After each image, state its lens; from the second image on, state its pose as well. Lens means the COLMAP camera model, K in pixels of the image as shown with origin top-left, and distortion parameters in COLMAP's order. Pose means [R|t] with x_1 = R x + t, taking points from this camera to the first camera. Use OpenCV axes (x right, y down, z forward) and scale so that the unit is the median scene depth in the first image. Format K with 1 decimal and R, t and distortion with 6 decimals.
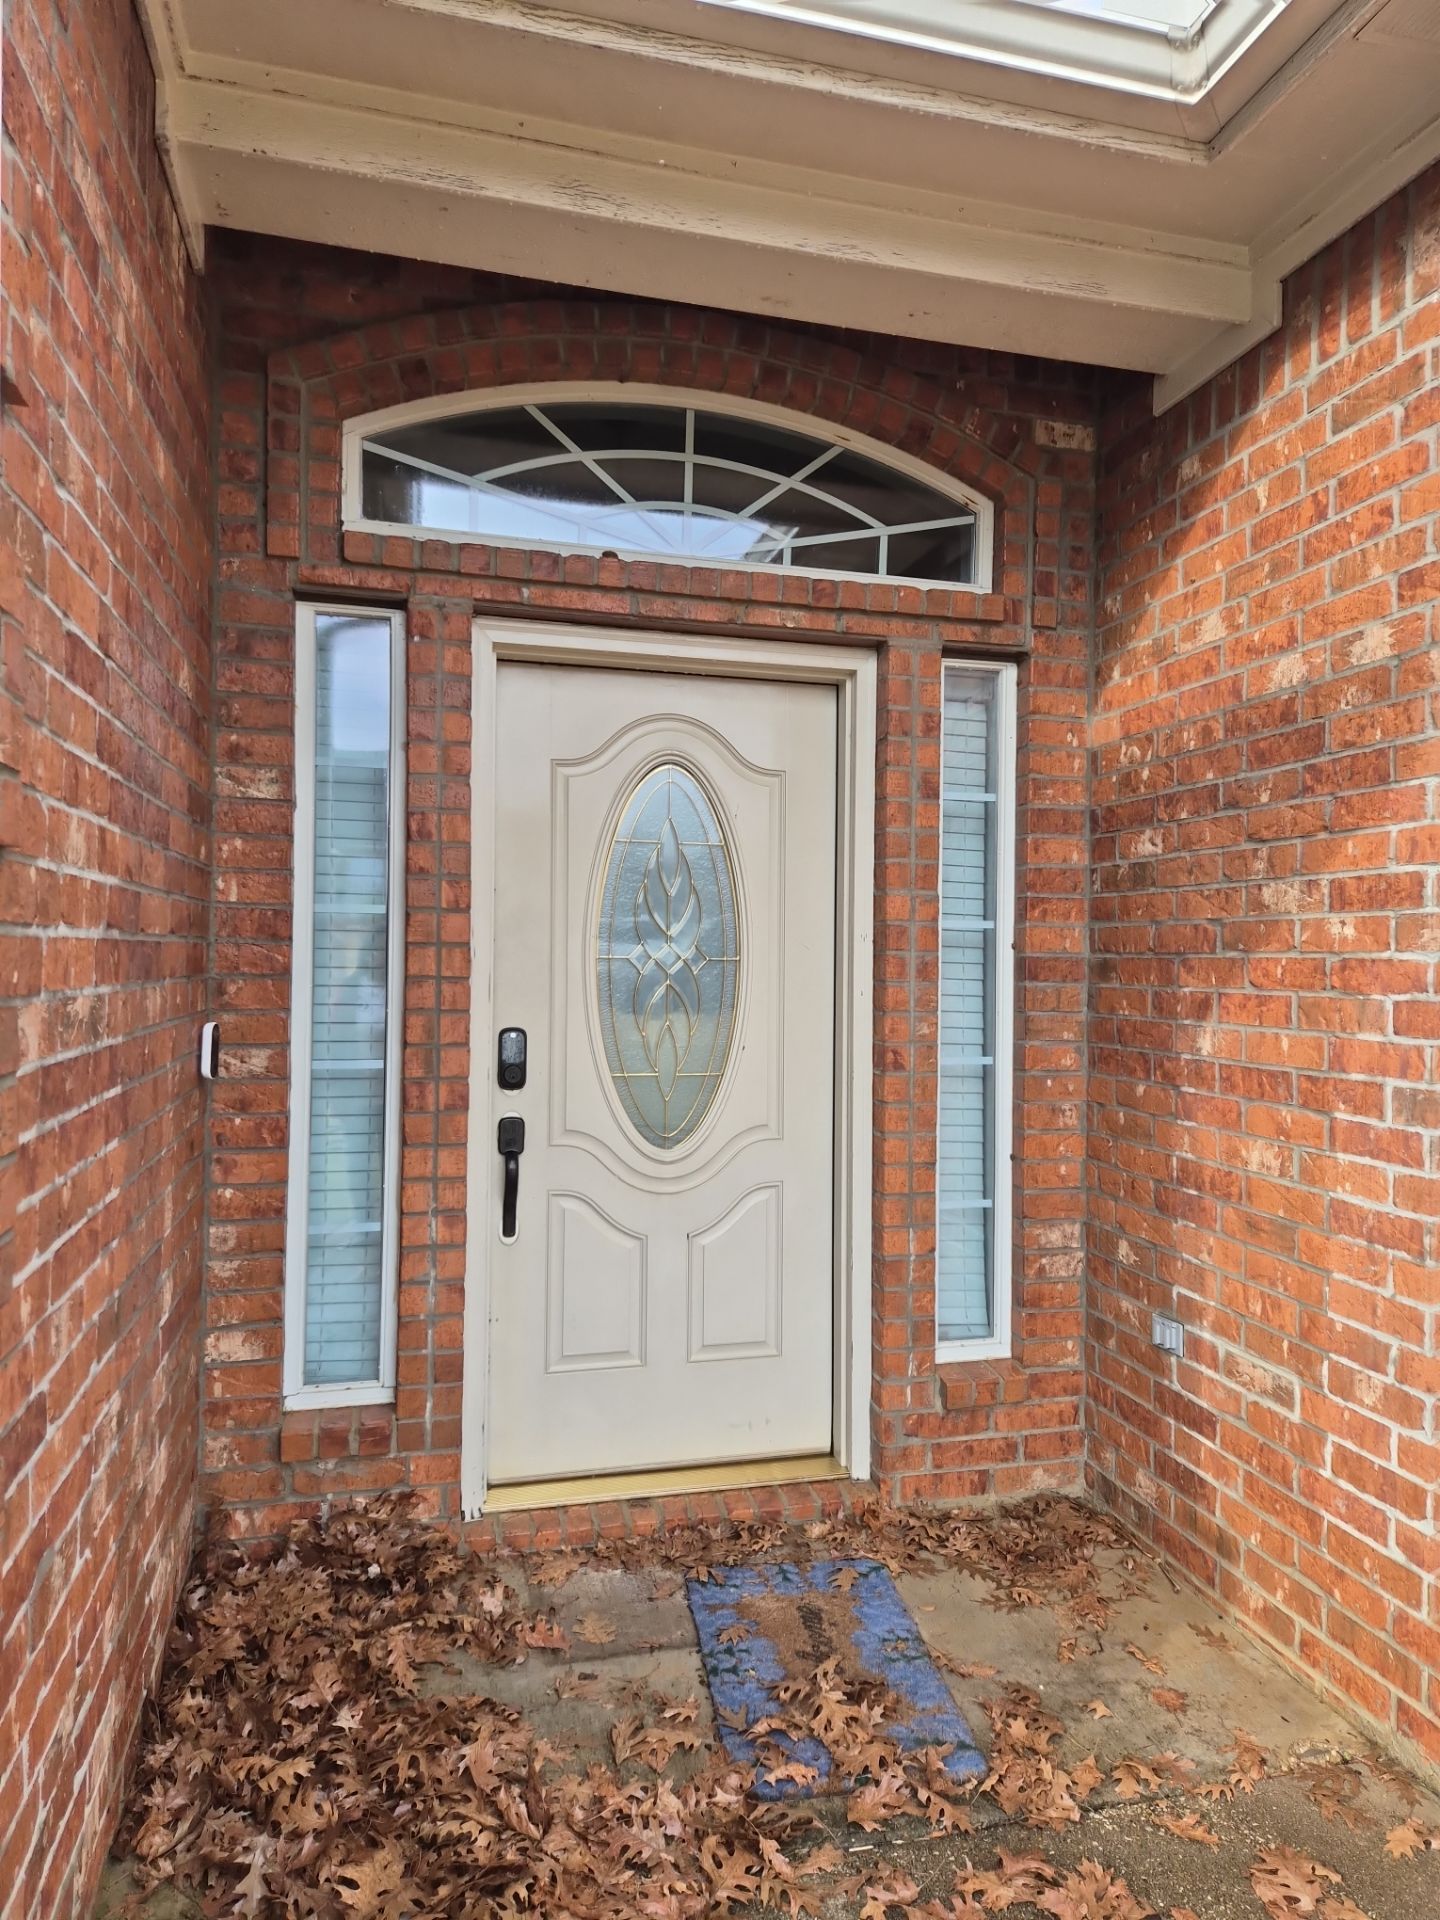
lens RADIAL K [[1302.1, 0, 762.1], [0, 1302.1, 969.4], [0, 0, 1]] dist [0.063218, -0.046809]
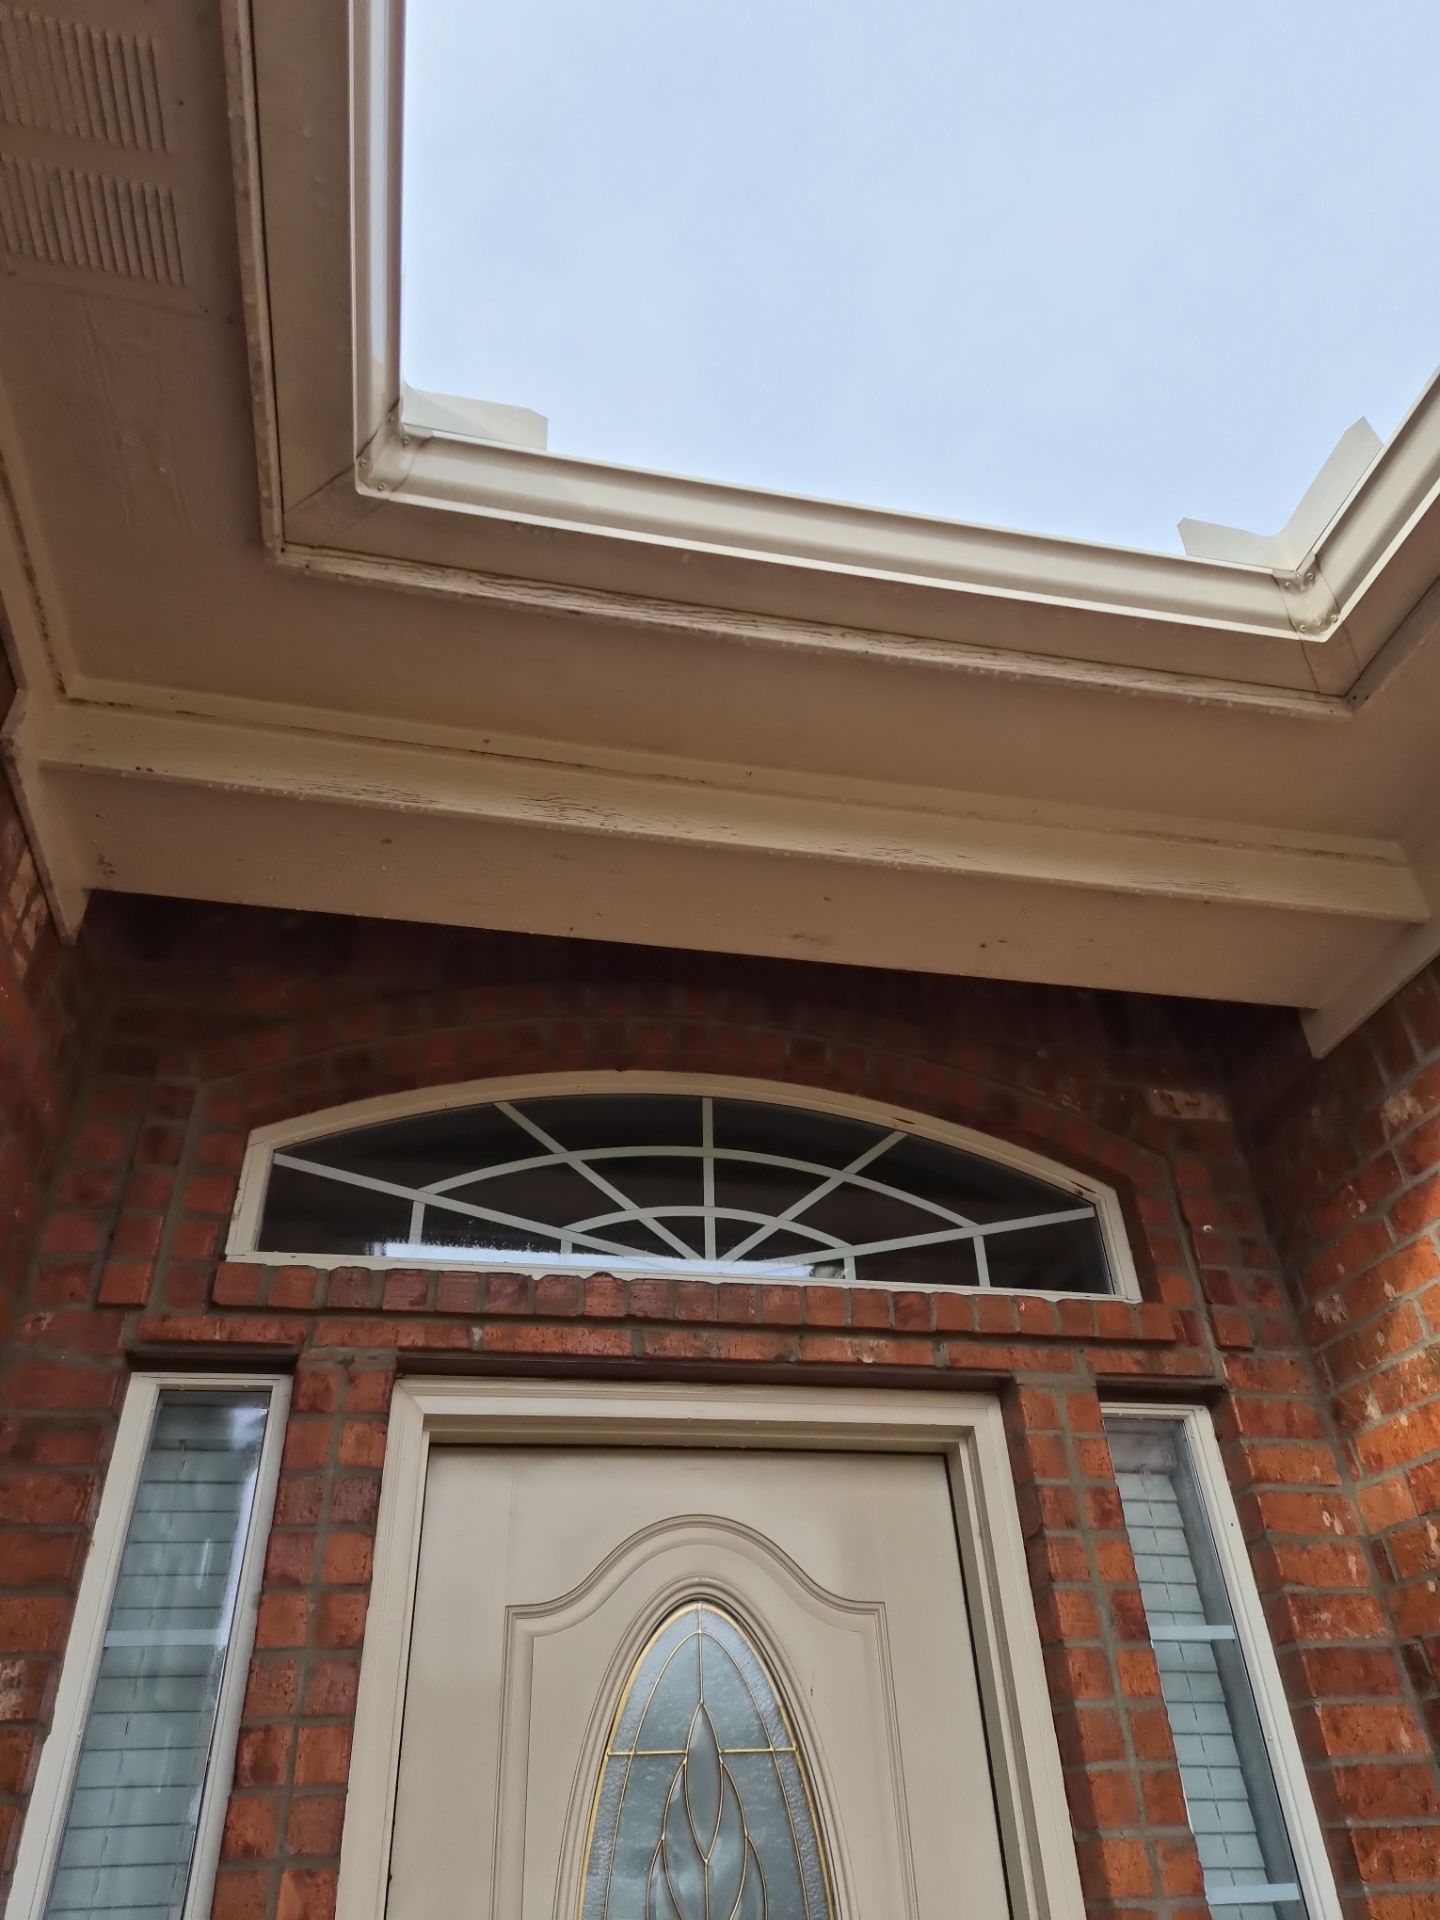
lens RADIAL K [[1302.1, 0, 716.9], [0, 1302.1, 950.5], [0, 0, 1]] dist [0.063218, -0.046809]
pose [[0.996629, -0.077981, -0.025482, -0.023064], [0.048570, 0.811172, -0.582787, -0.044997], [0.066116, 0.579585, 0.812226, 0.328516]]
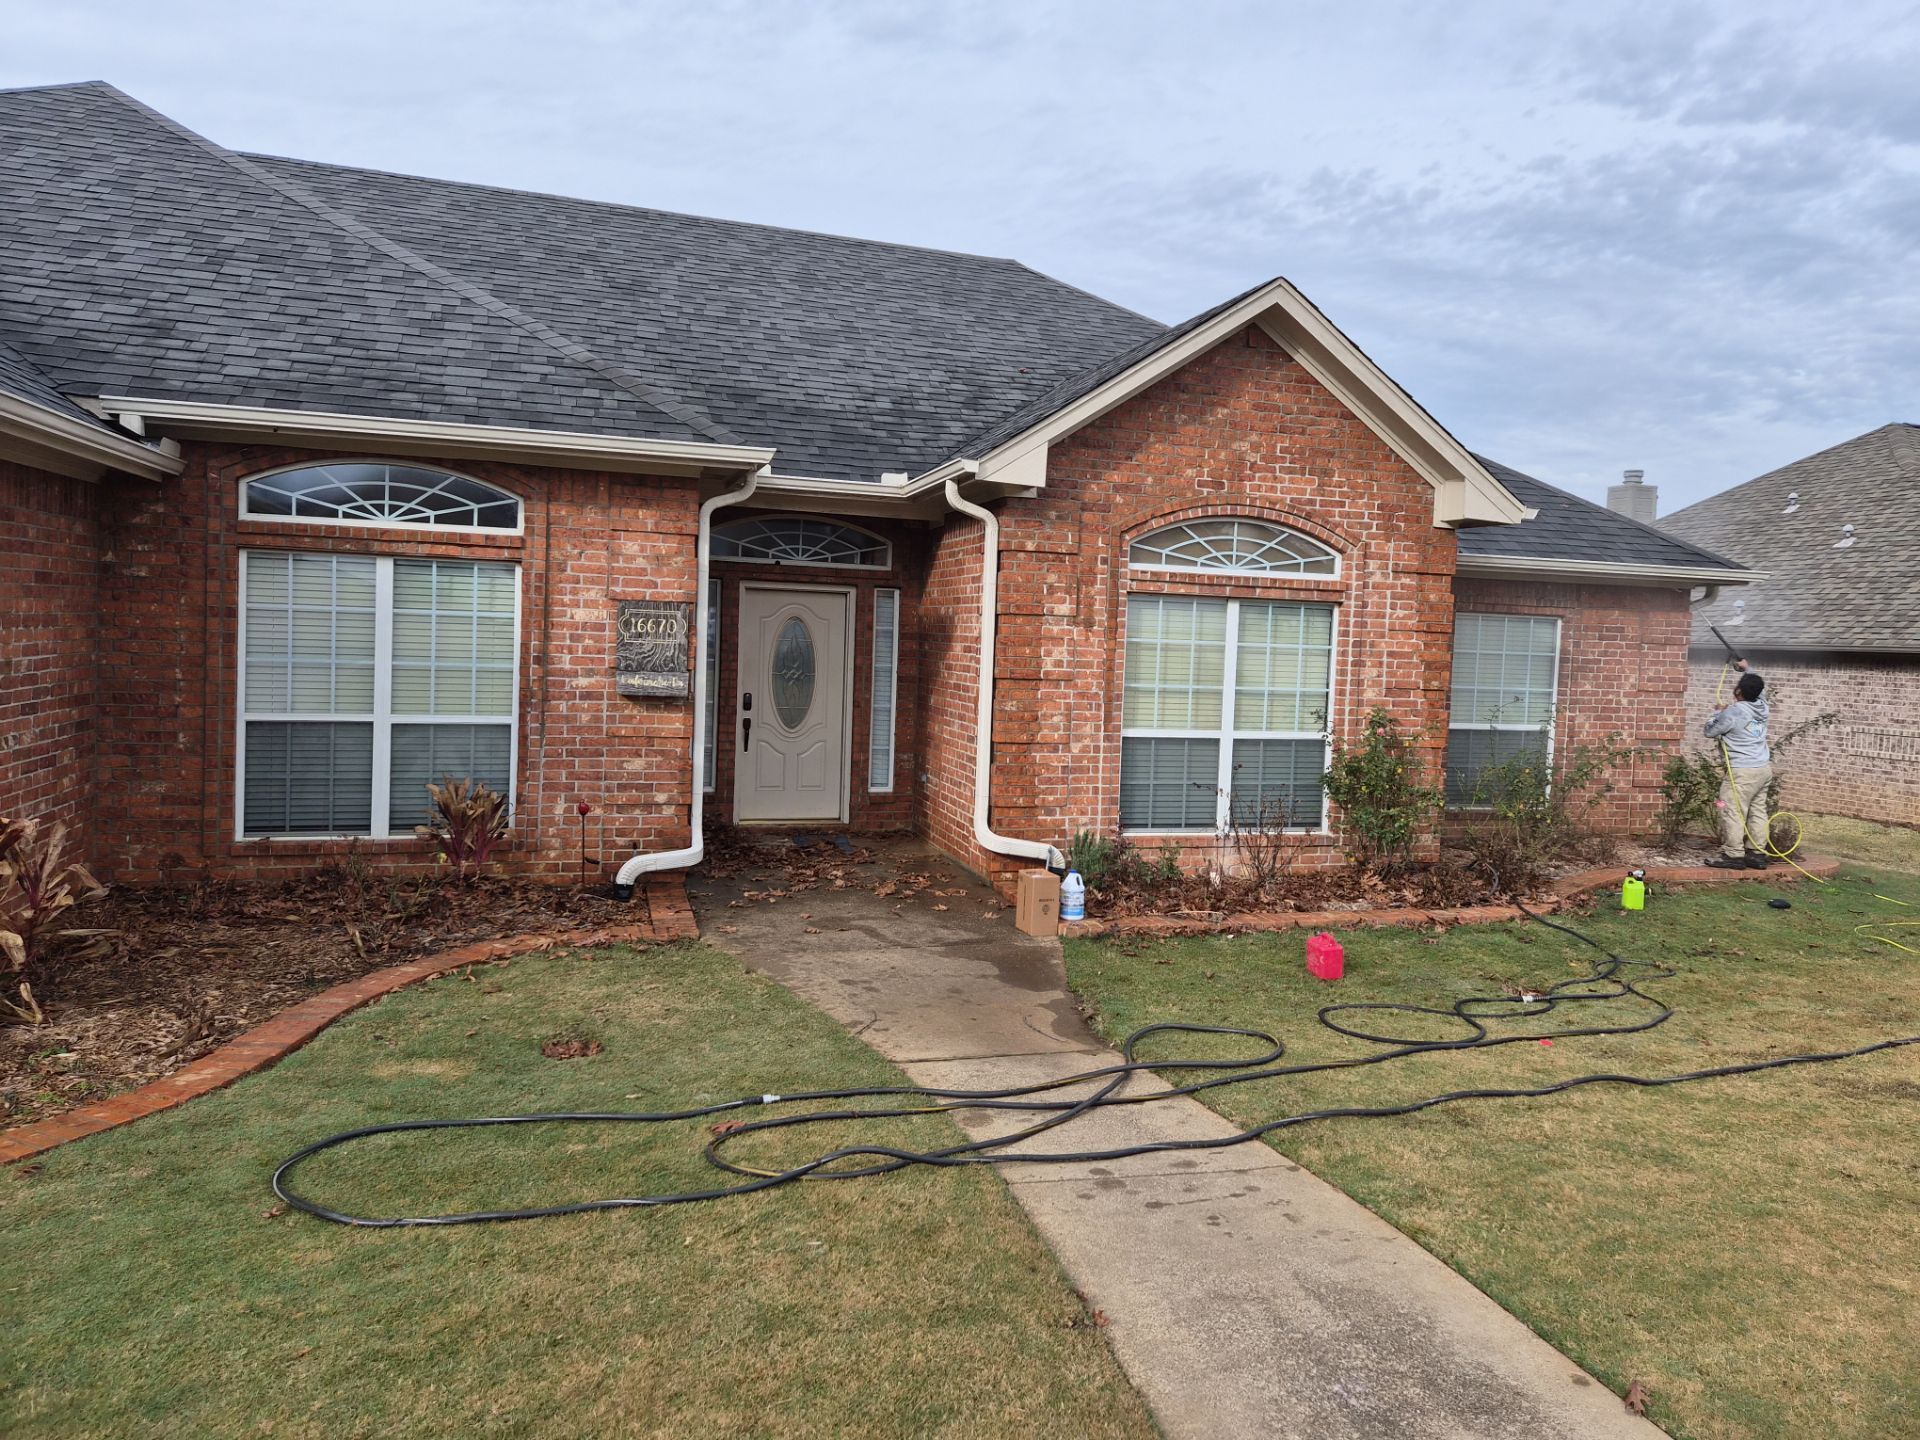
lens RADIAL K [[1302.1, 0, 1029.8], [0, 1302.1, 686.5], [0, 0, 1]] dist [0.063218, -0.046809]
pose [[0.998528, 0.020856, 0.050075, 0.404101], [-0.022679, 0.999091, 0.036103, -0.121376], [-0.049276, -0.037185, 0.998093, -2.630861]]
